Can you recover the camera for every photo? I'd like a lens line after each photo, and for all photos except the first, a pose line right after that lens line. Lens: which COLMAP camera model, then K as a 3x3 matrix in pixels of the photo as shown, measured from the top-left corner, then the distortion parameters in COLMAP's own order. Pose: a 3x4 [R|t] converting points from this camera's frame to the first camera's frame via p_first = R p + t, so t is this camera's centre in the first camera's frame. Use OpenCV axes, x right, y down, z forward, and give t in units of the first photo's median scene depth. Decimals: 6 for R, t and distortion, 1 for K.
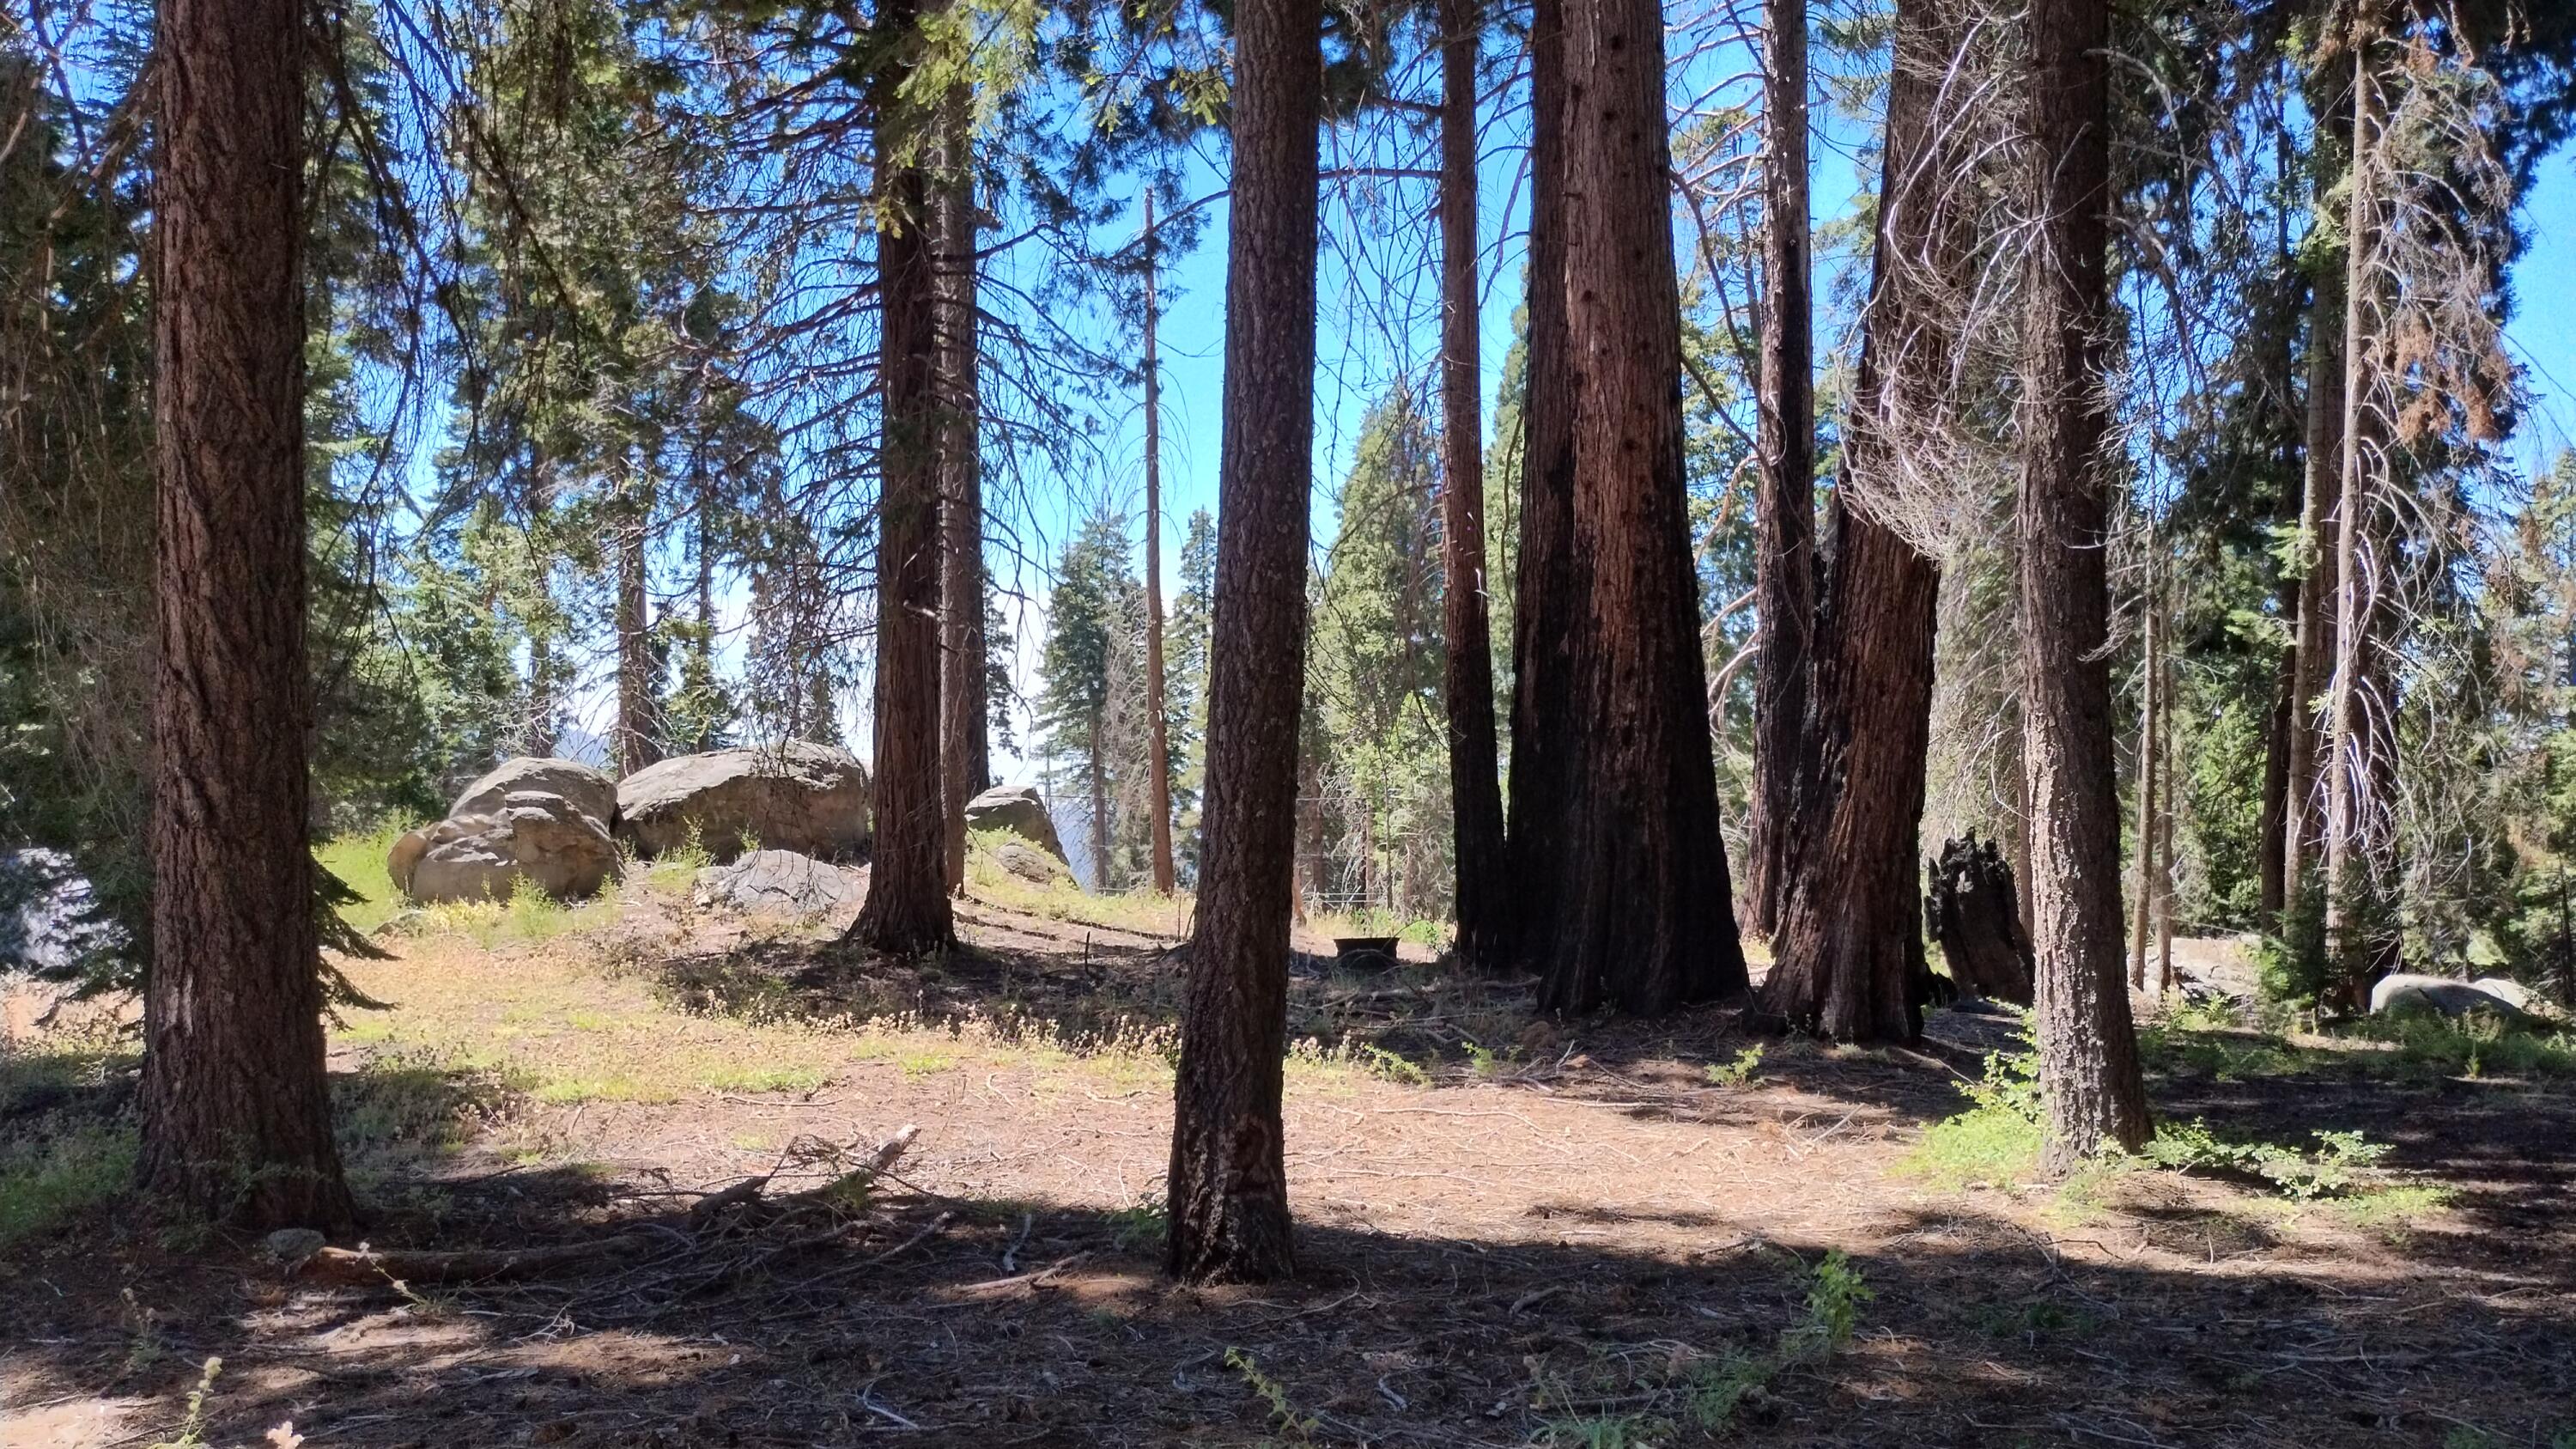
lens RADIAL K [[1910.0, 0, 1300.2], [0, 1910.0, 727.2], [0, 0, 1]] dist [0.076004, -0.087894]
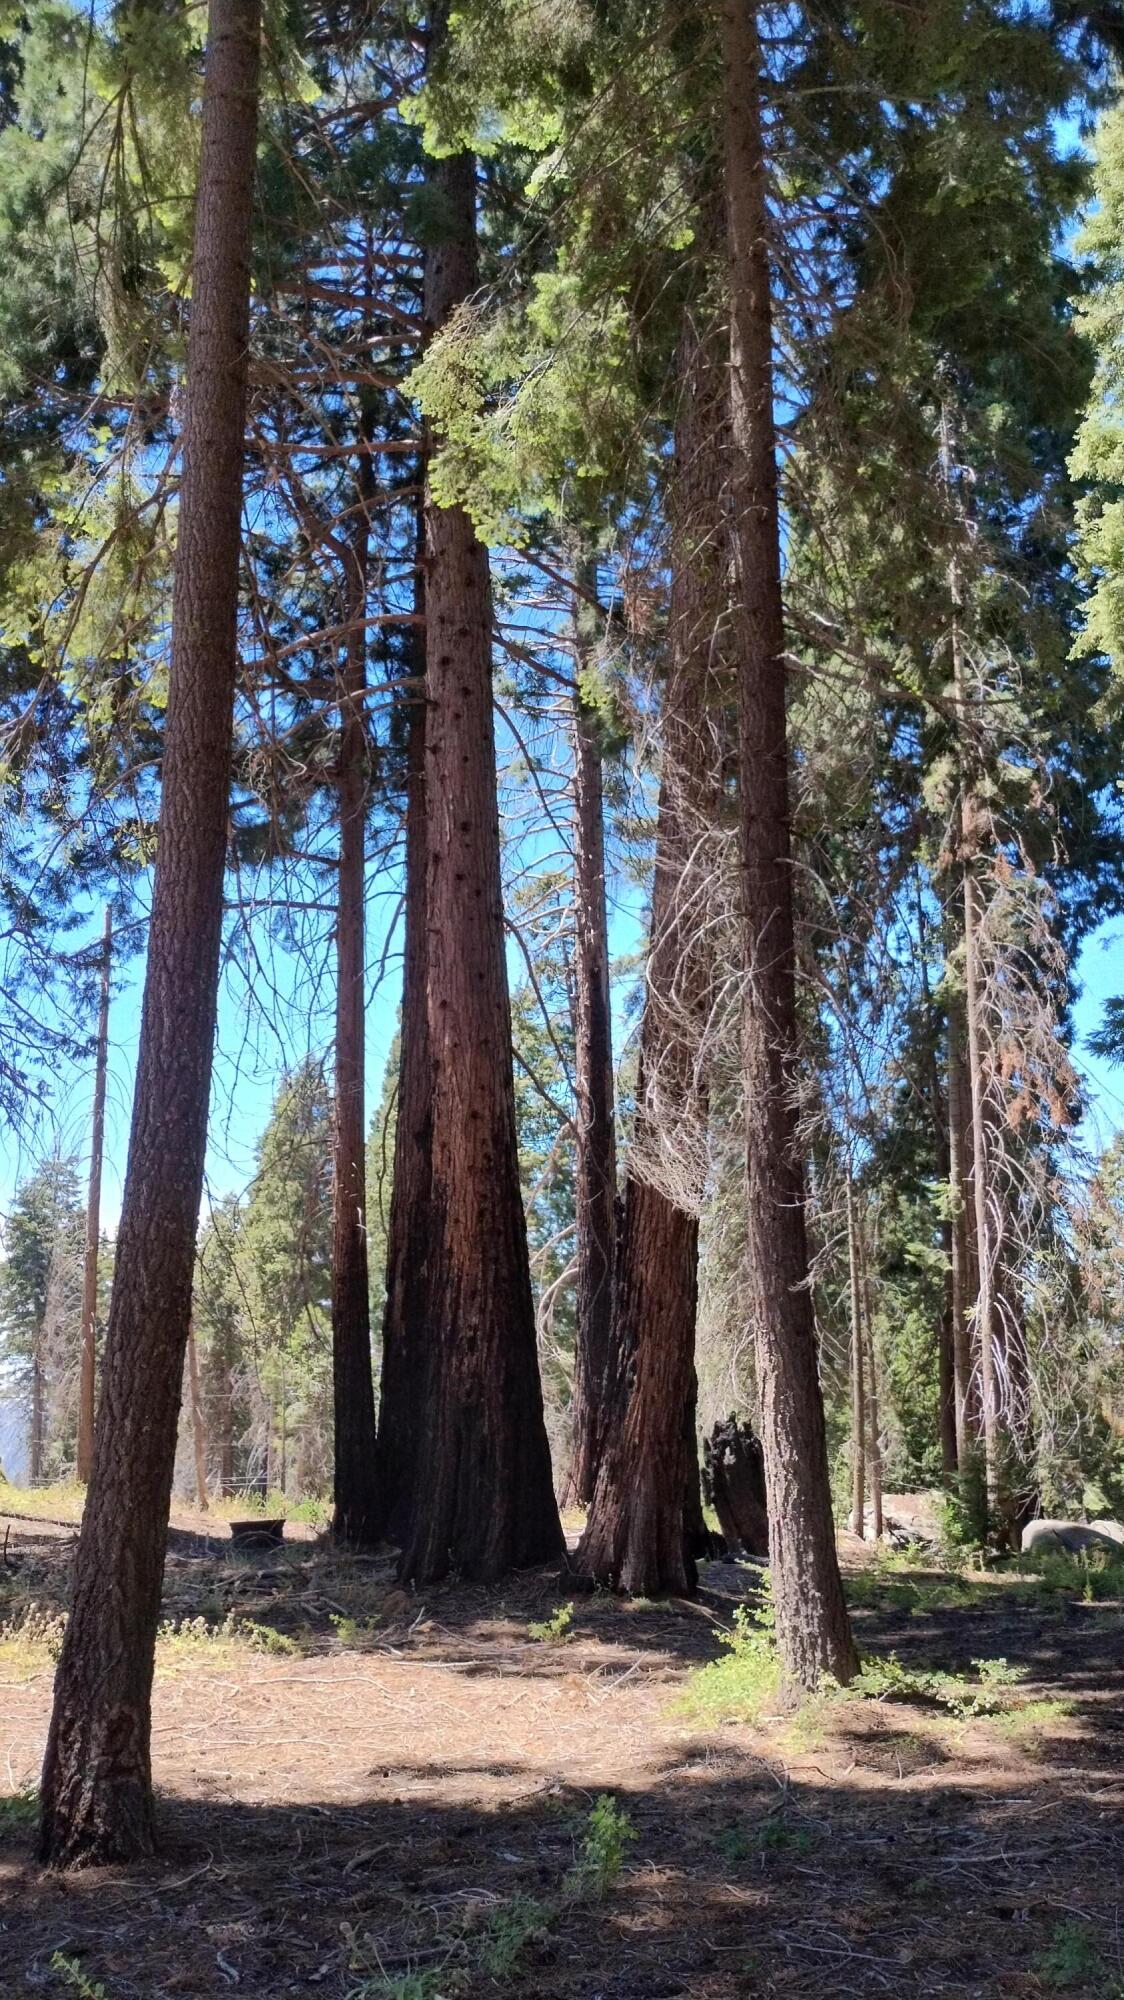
lens RADIAL K [[1488.7, 0, 562.0], [0, 1488.7, 1000.0], [0, 0, 1]] dist [0.084223, -0.112878]
pose [[0.975897, 0.039493, 0.214627, 0.005554], [0.007713, 0.976633, -0.214775, -0.003302], [-0.218094, 0.211254, 0.952789, -0.001781]]
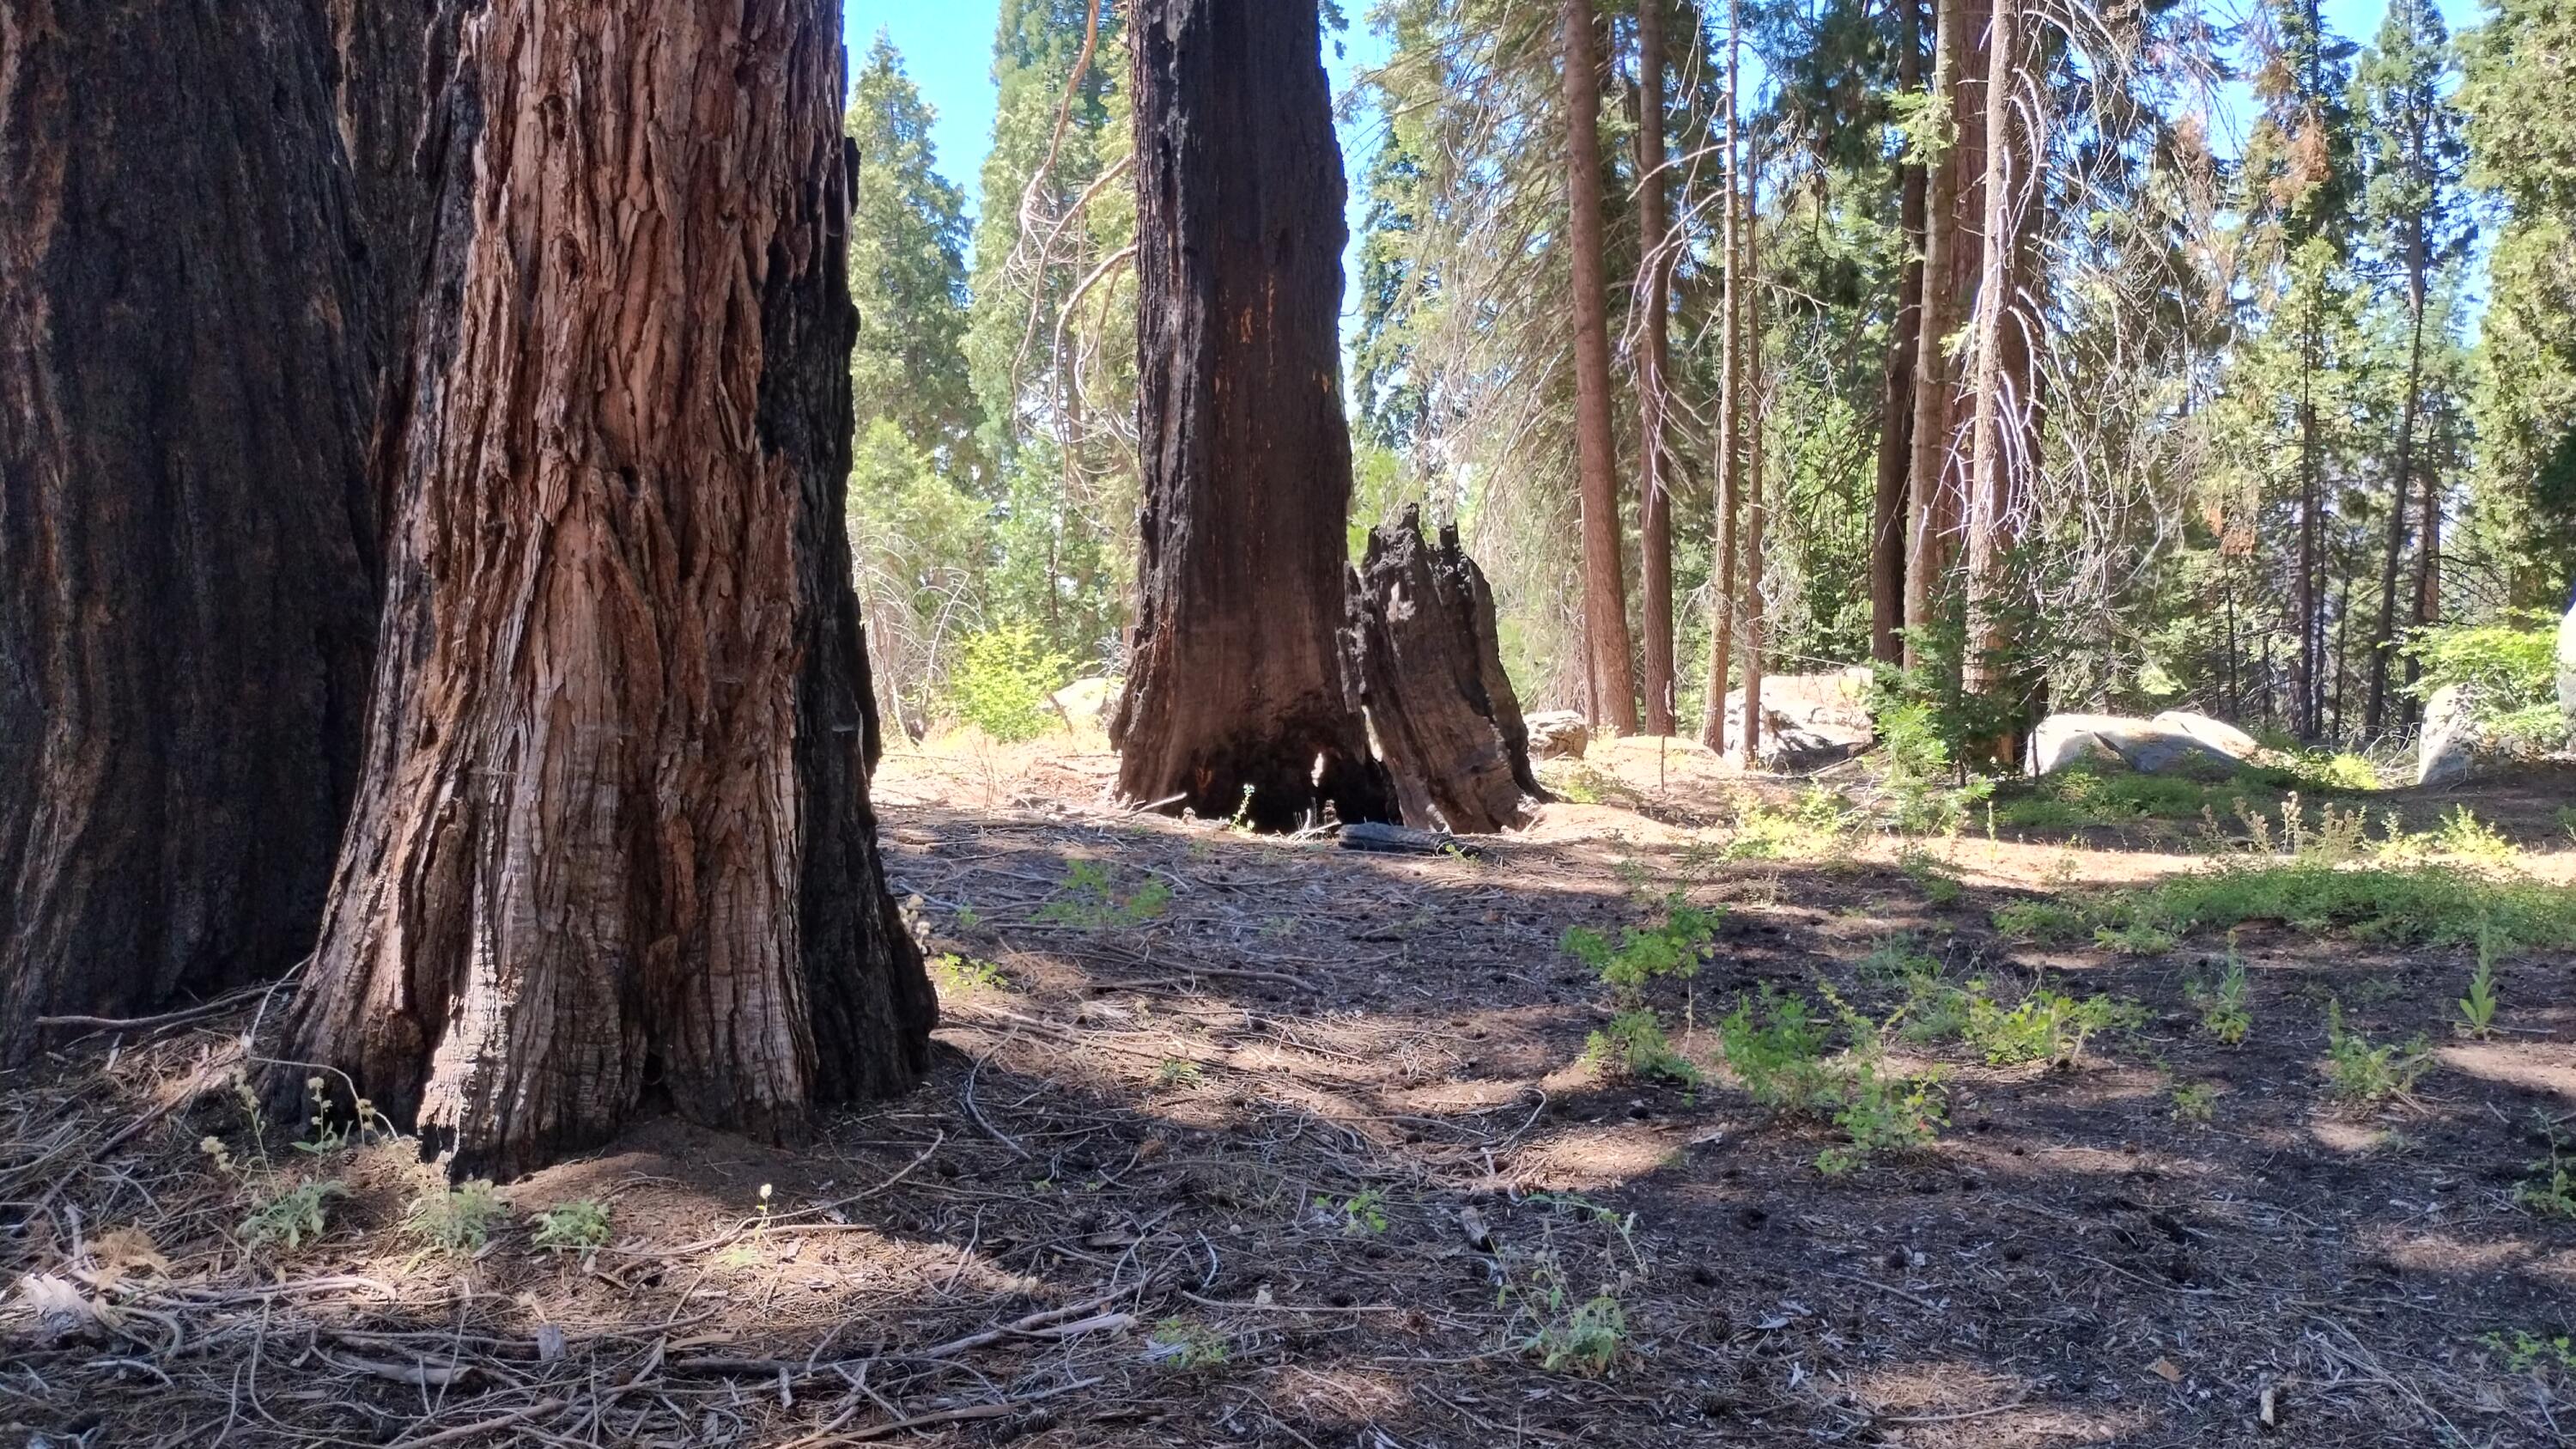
lens RADIAL K [[1831.8, 0, 1251.2], [0, 1831.8, 735.2], [0, 0, 1]] dist [-0.003254, -0.032567]
pose [[0.988965, -0.052601, 0.138494, 0.229808], [0.034934, 0.991282, 0.127040, 0.050408], [-0.143969, -0.120800, 0.982181, 0.487368]]
